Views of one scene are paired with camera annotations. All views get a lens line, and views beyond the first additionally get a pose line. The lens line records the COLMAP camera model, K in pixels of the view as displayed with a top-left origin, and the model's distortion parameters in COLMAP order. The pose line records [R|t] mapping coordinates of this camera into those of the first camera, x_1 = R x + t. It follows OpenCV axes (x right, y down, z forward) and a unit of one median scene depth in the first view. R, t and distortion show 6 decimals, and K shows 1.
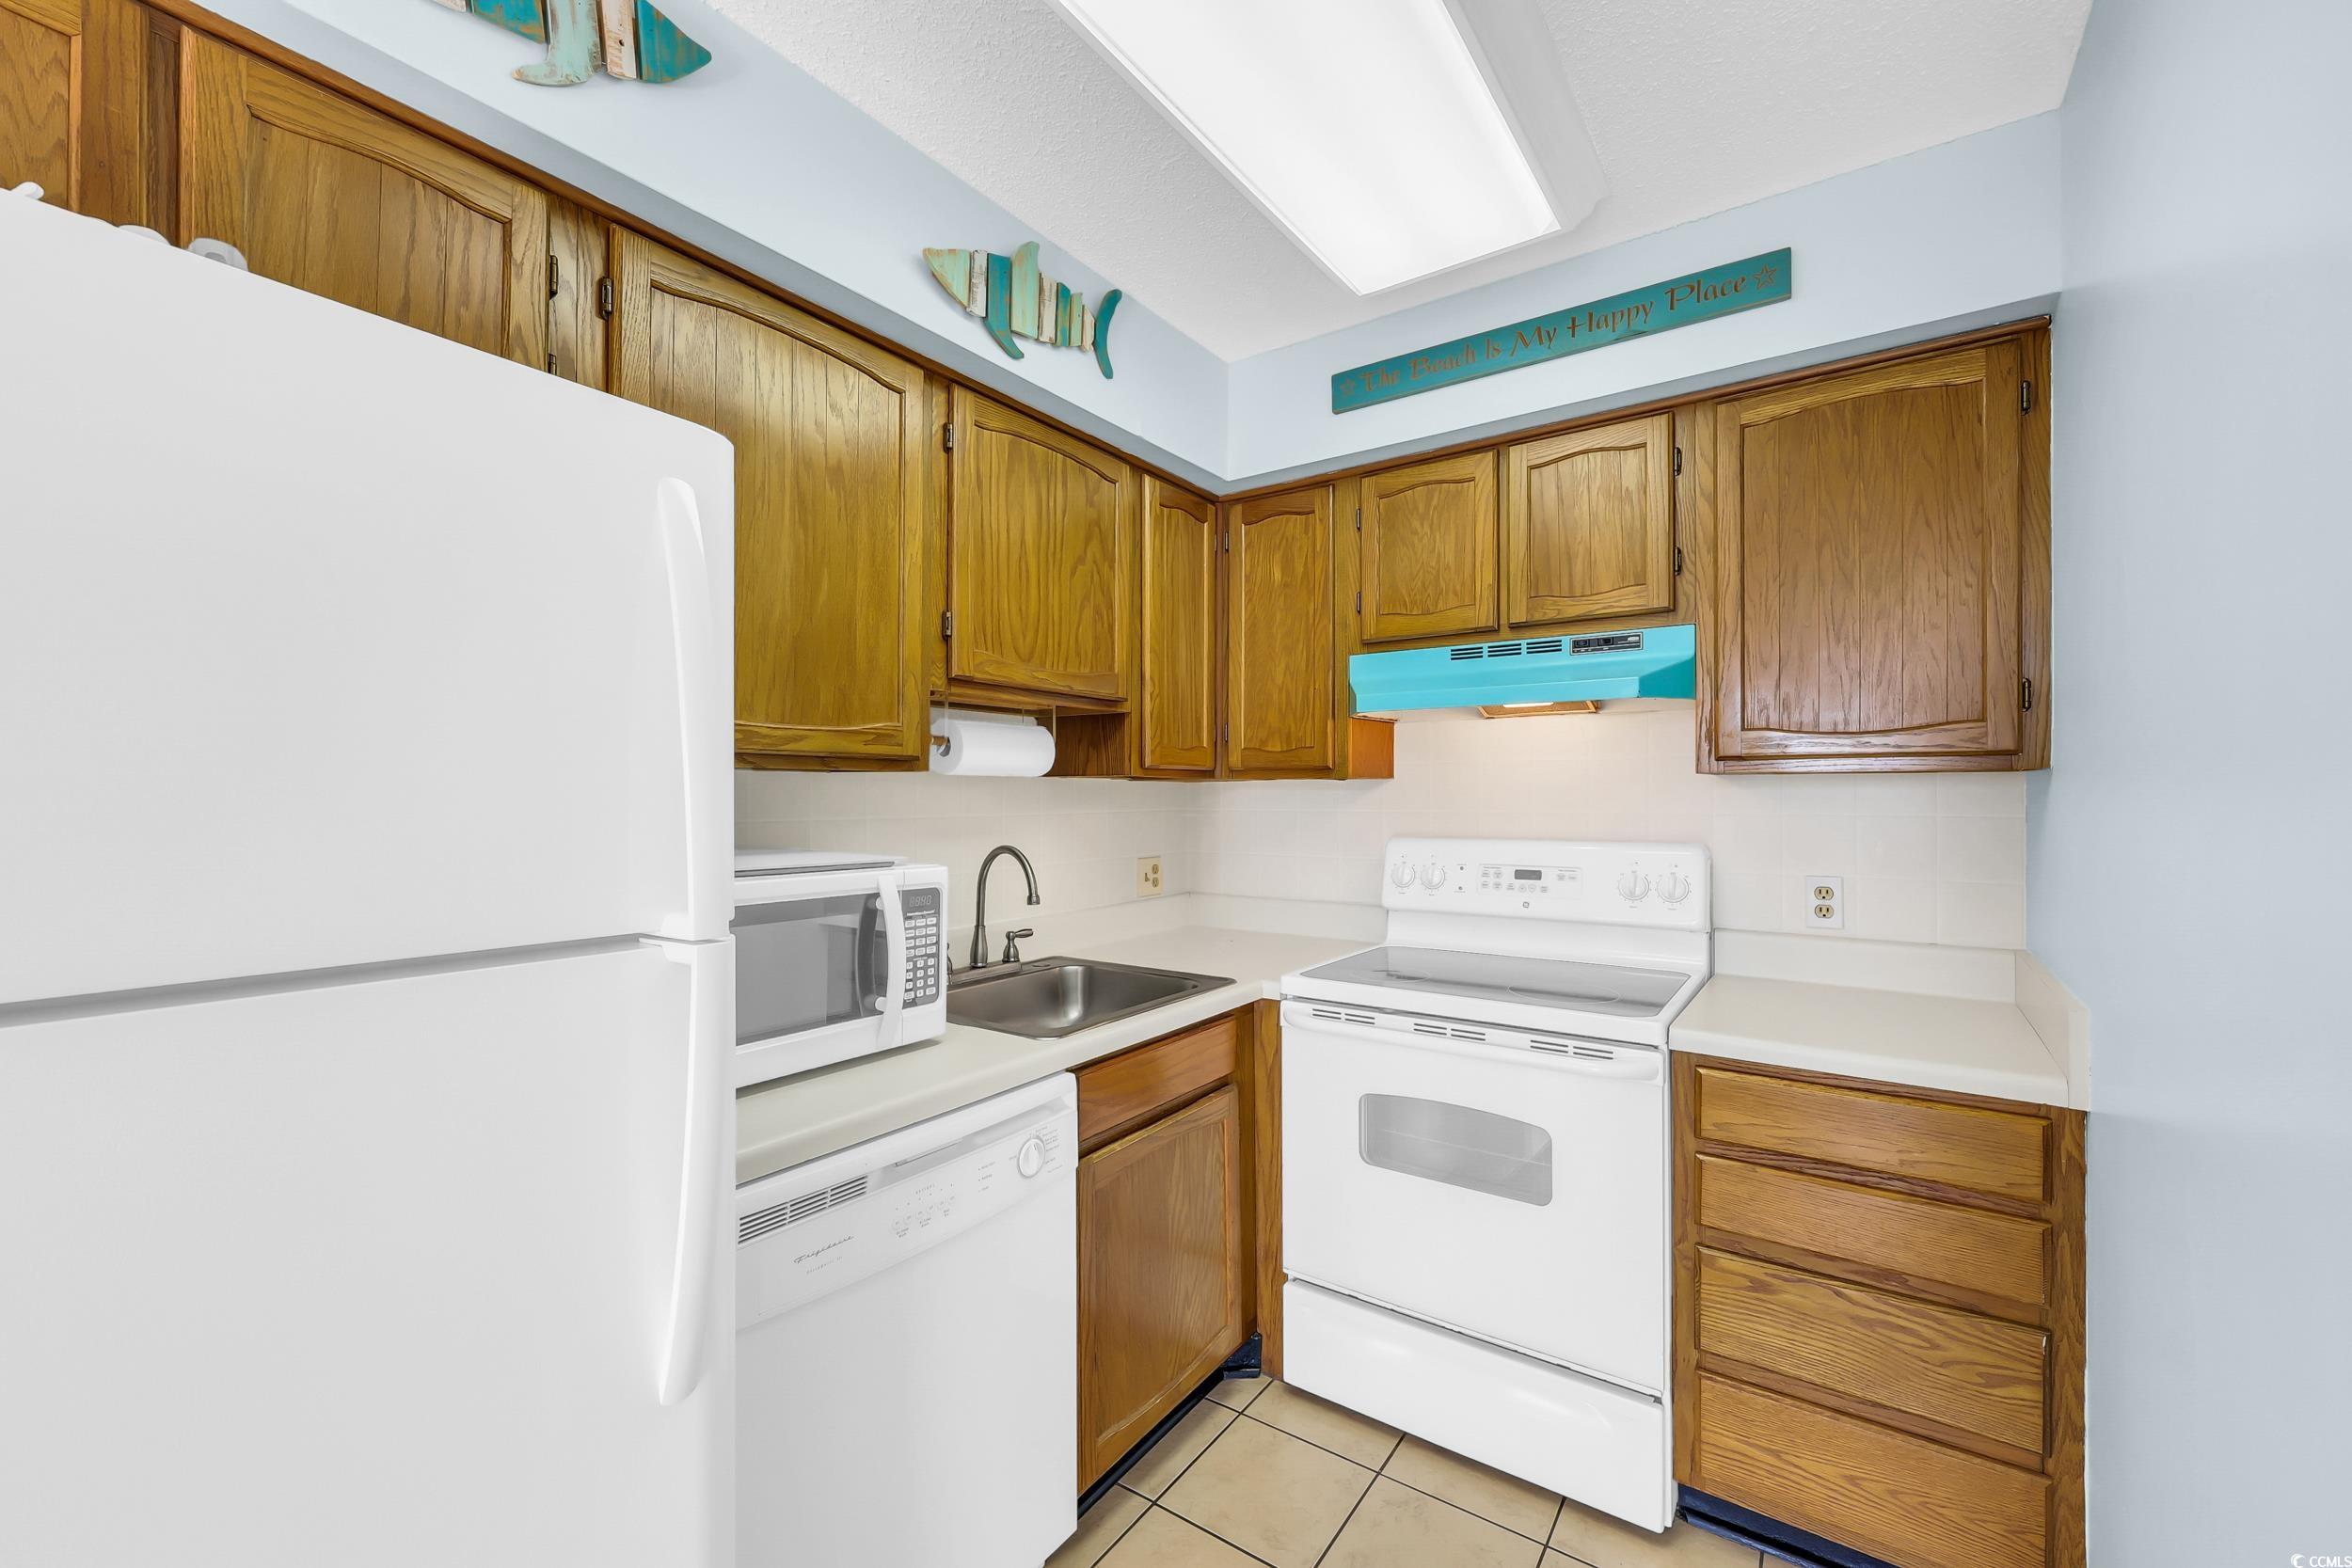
lens RADIAL K [[954.5, 0, 1182.6], [0, 954.5, 789.5], [0, 0, 1]] dist [0.000980, -0.000416]
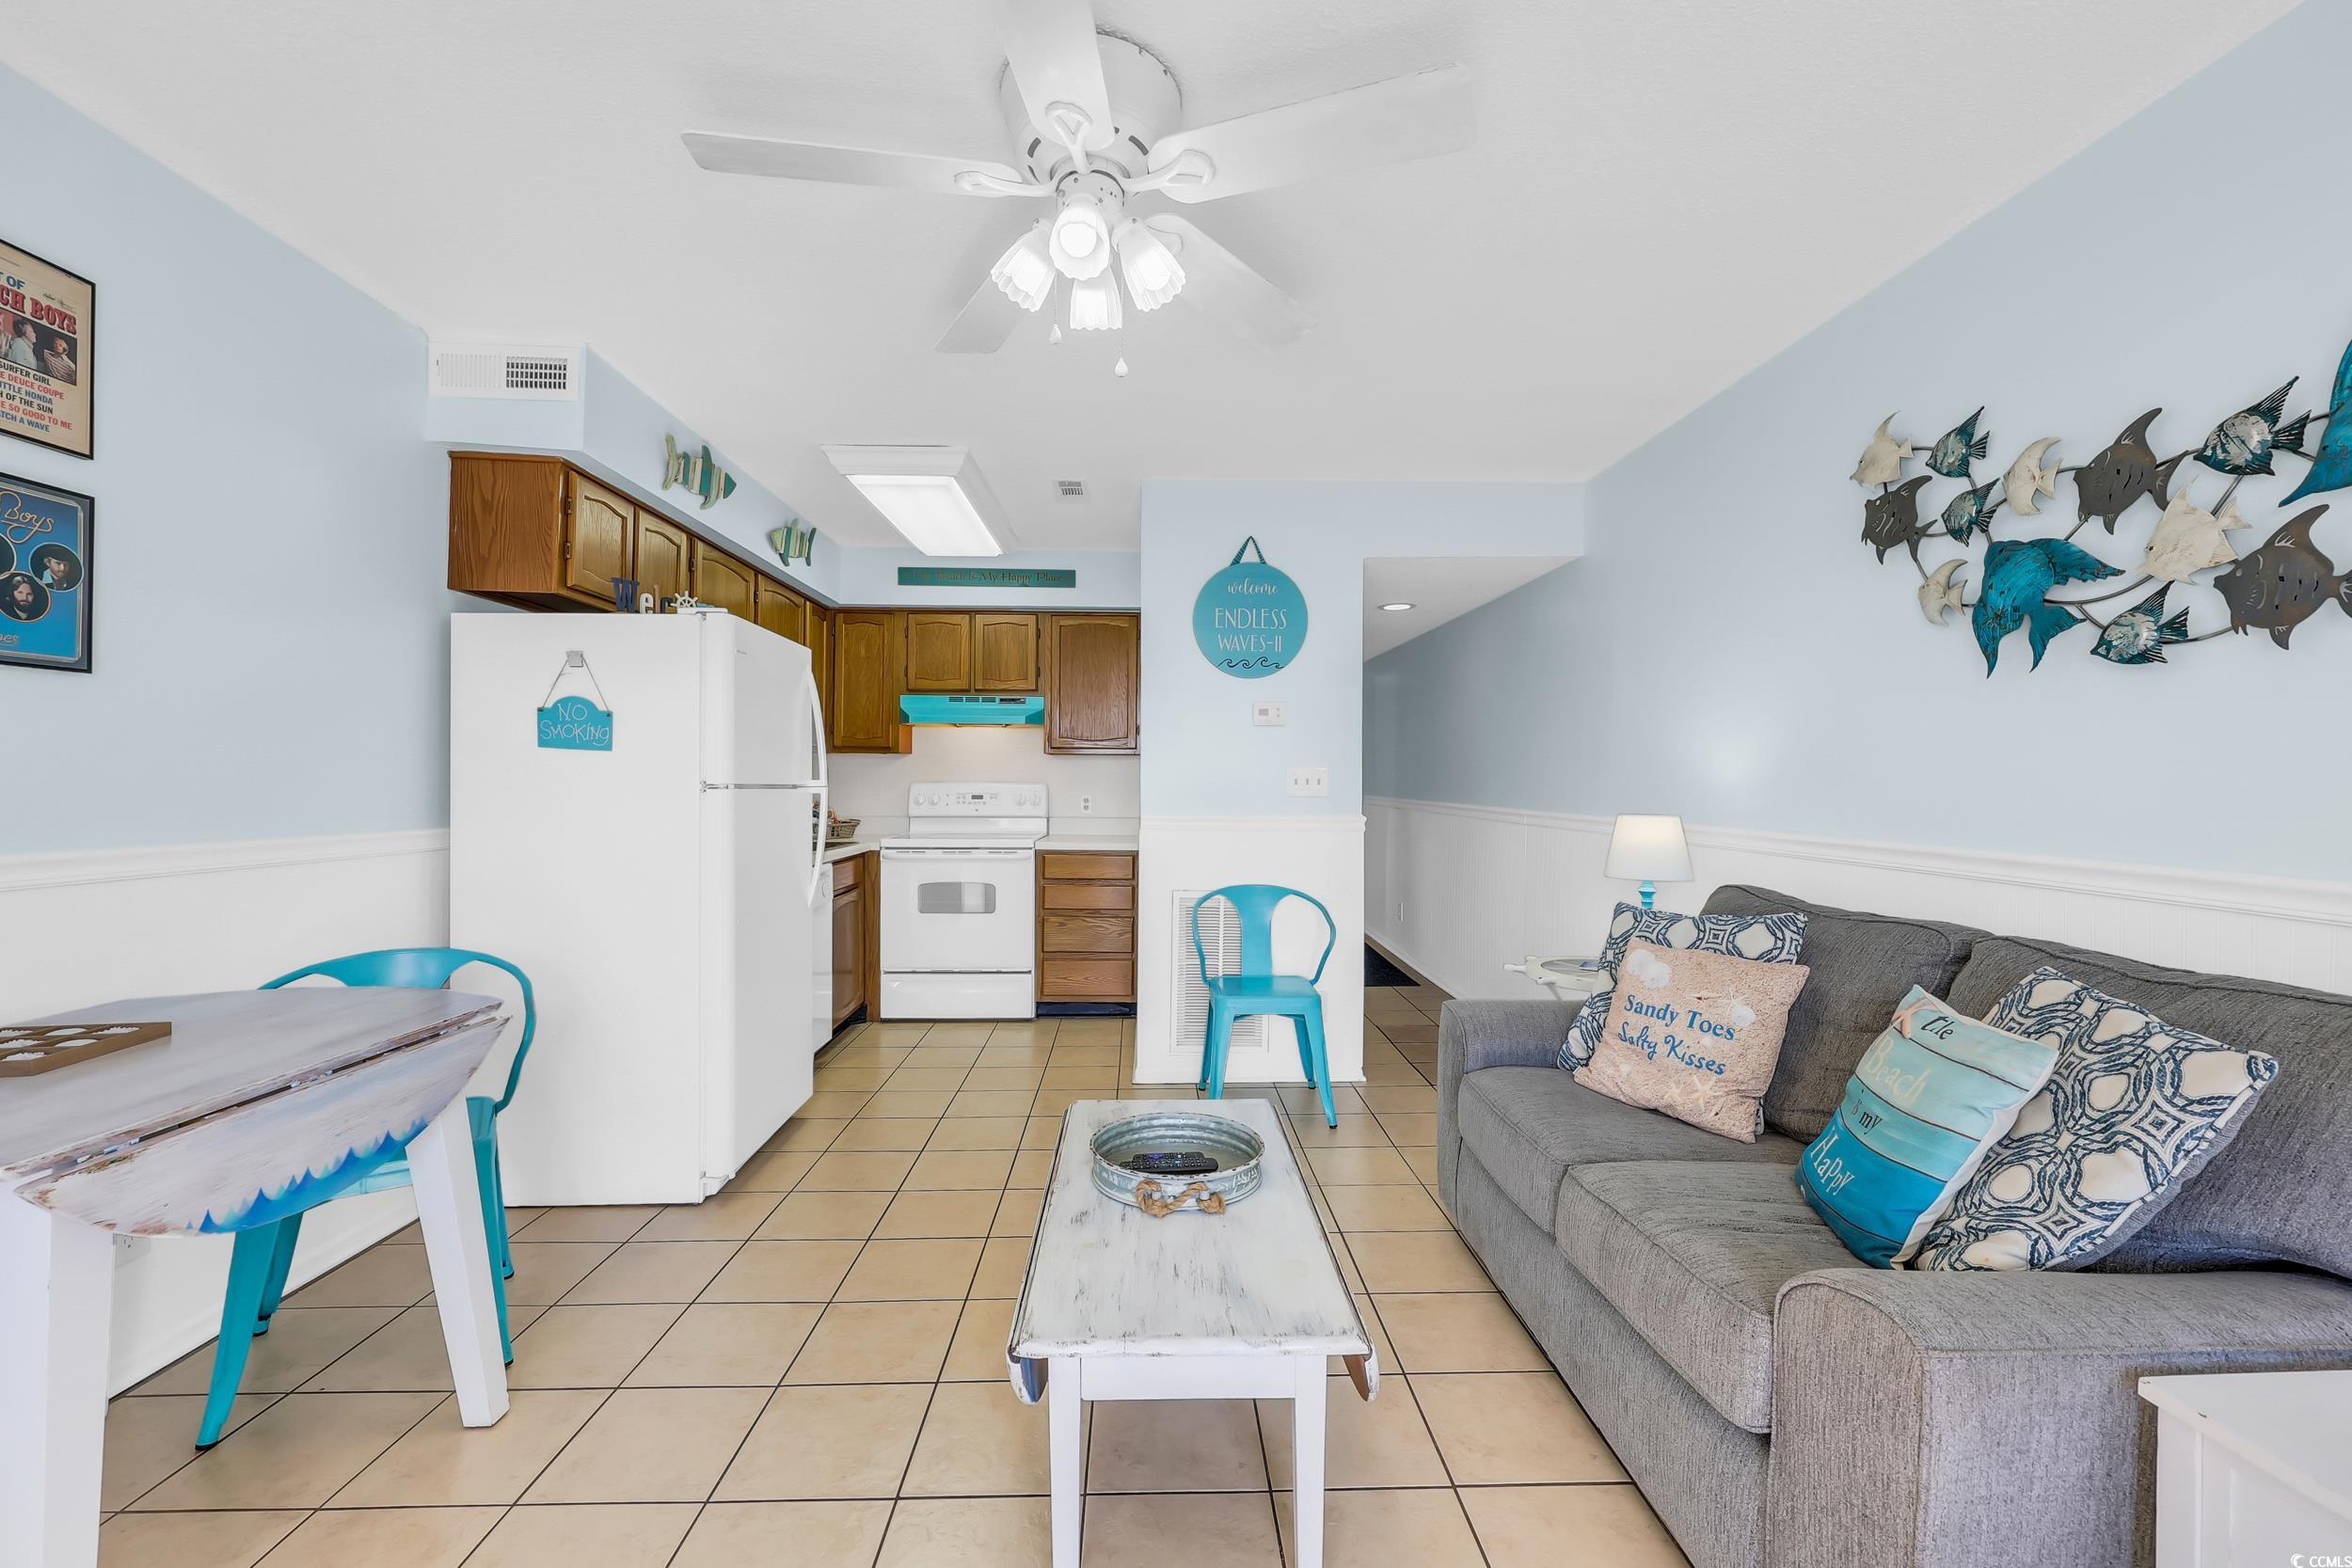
lens RADIAL K [[954.5, 0, 1163.3], [0, 954.5, 779.0], [0, 0, 1]] dist [0.000980, -0.000416]
pose [[0.808379, 0.009090, 0.588592, -0.718854], [-0.011429, 0.999935, 0.000255, 0.047799], [-0.588551, -0.006934, 0.808430, -1.276910]]
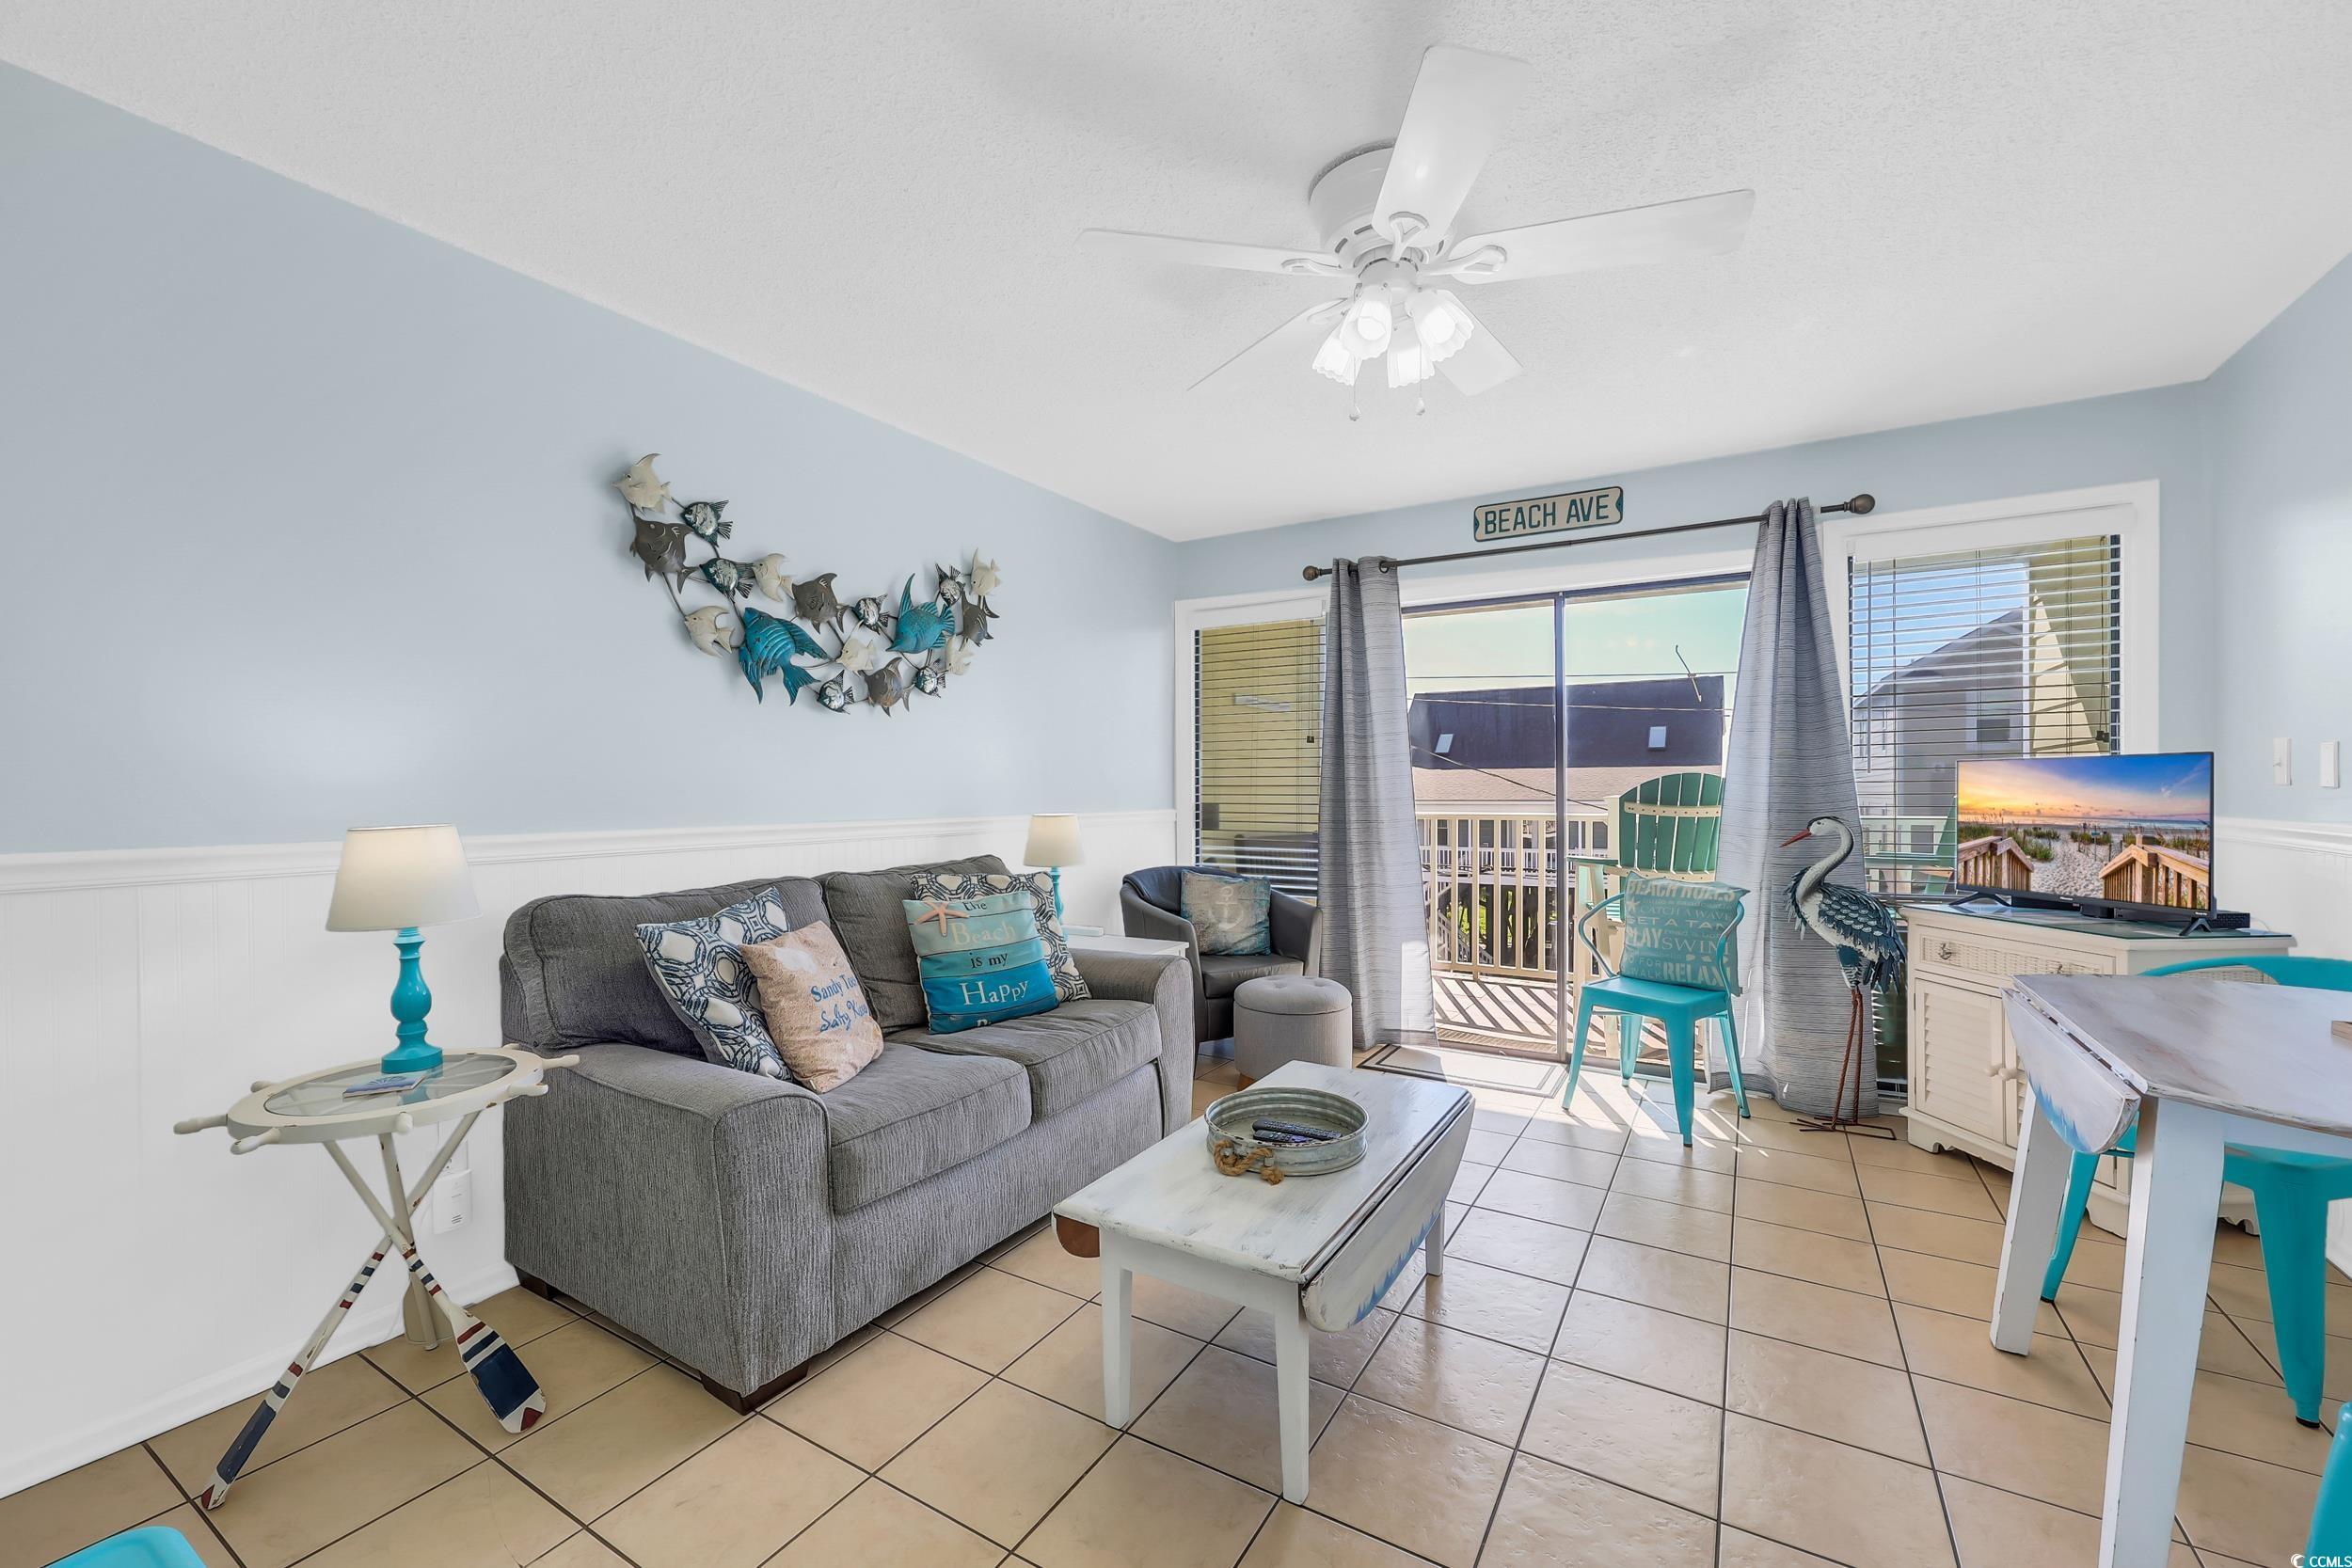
lens RADIAL K [[954.5, 0, 1171.8], [0, 954.5, 793.4], [0, 0, 1]] dist [0.000980, -0.000416]
pose [[-0.997578, 0.007367, -0.069172, 0.009335], [0.006810, 0.999943, 0.008277, 0.058514], [0.069229, 0.007786, -0.997570, 0.400248]]
